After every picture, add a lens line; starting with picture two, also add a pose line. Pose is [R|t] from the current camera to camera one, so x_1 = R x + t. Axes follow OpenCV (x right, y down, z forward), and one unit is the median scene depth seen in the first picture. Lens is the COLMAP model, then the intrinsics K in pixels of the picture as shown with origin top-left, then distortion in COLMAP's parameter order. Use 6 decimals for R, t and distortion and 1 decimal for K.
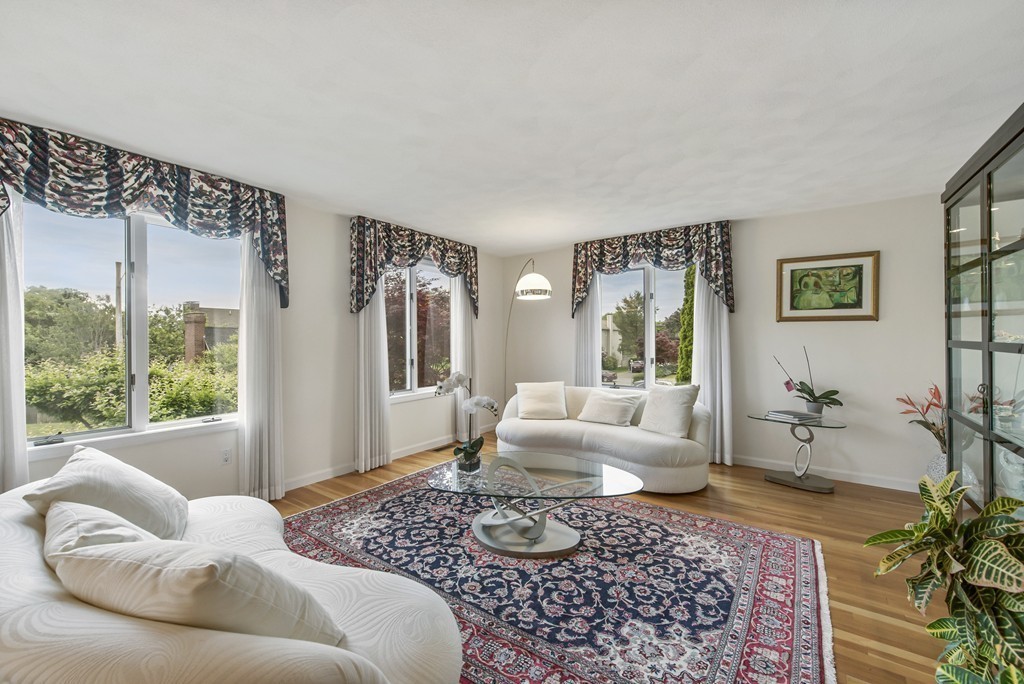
lens RADIAL K [[418.0, 0, 511.5], [0, 418.0, 340.8], [0, 0, 1]] dist [0.011684, -0.001274]
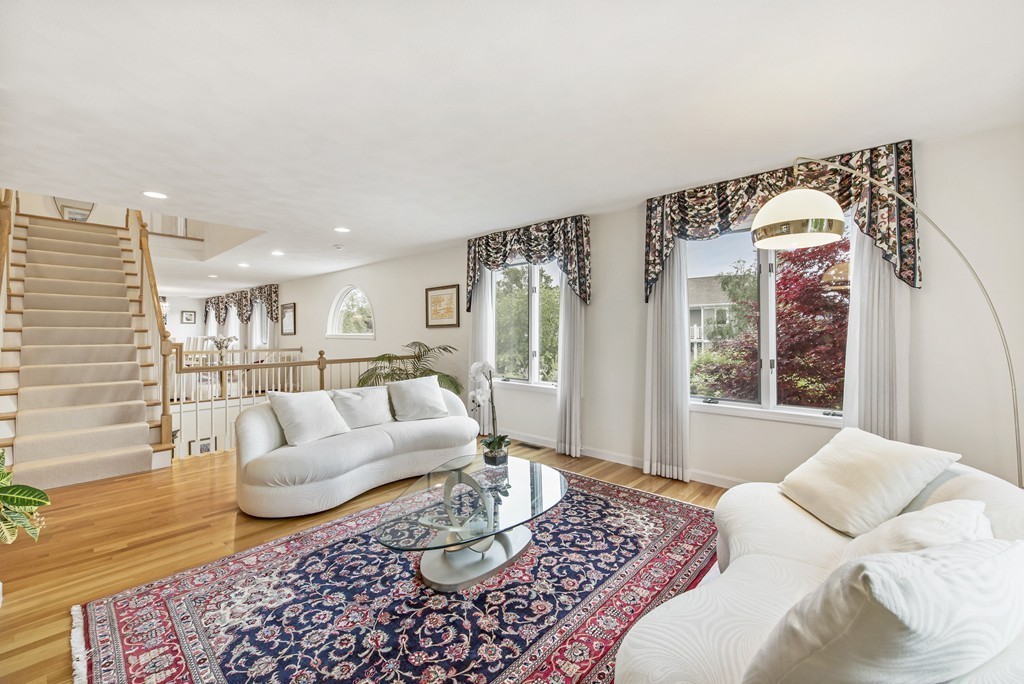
lens RADIAL K [[418.0, 0, 507.1], [0, 418.0, 337.3], [0, 0, 1]] dist [0.011684, -0.001274]
pose [[-0.128109, 0.018801, -0.991582, 1.054442], [-0.001998, 0.999813, 0.019215, -0.013654], [0.991758, 0.004443, -0.128048, 1.395567]]
